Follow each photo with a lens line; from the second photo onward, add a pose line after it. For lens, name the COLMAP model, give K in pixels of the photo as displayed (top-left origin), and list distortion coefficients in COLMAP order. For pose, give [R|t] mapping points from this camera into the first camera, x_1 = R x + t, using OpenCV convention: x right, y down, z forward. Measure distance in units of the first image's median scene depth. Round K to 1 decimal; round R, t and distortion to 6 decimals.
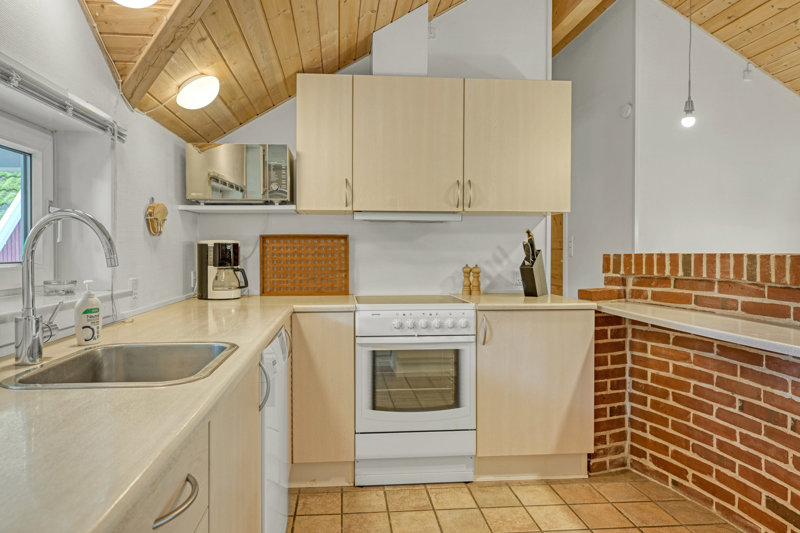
lens RADIAL K [[522.3, 0, 355.5], [0, 522.3, 253.2], [0, 0, 1]] dist [-0.002013, -0.000192]
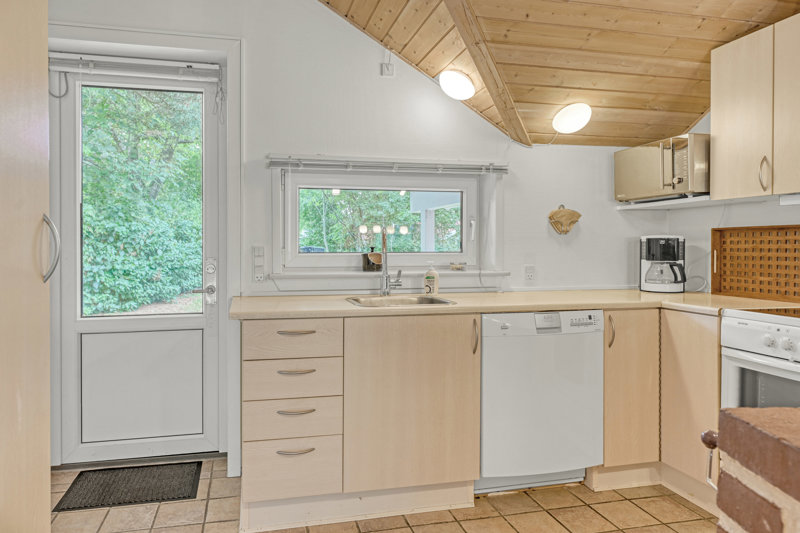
lens RADIAL K [[522.3, 0, 355.5], [0, 522.3, 253.2], [0, 0, 1]] dist [-0.002013, -0.000192]
pose [[0.116375, 0.012882, -0.993122, 0.720859], [-0.004986, 0.999911, 0.012386, 0.000361], [0.993193, 0.003510, 0.116429, 0.284611]]
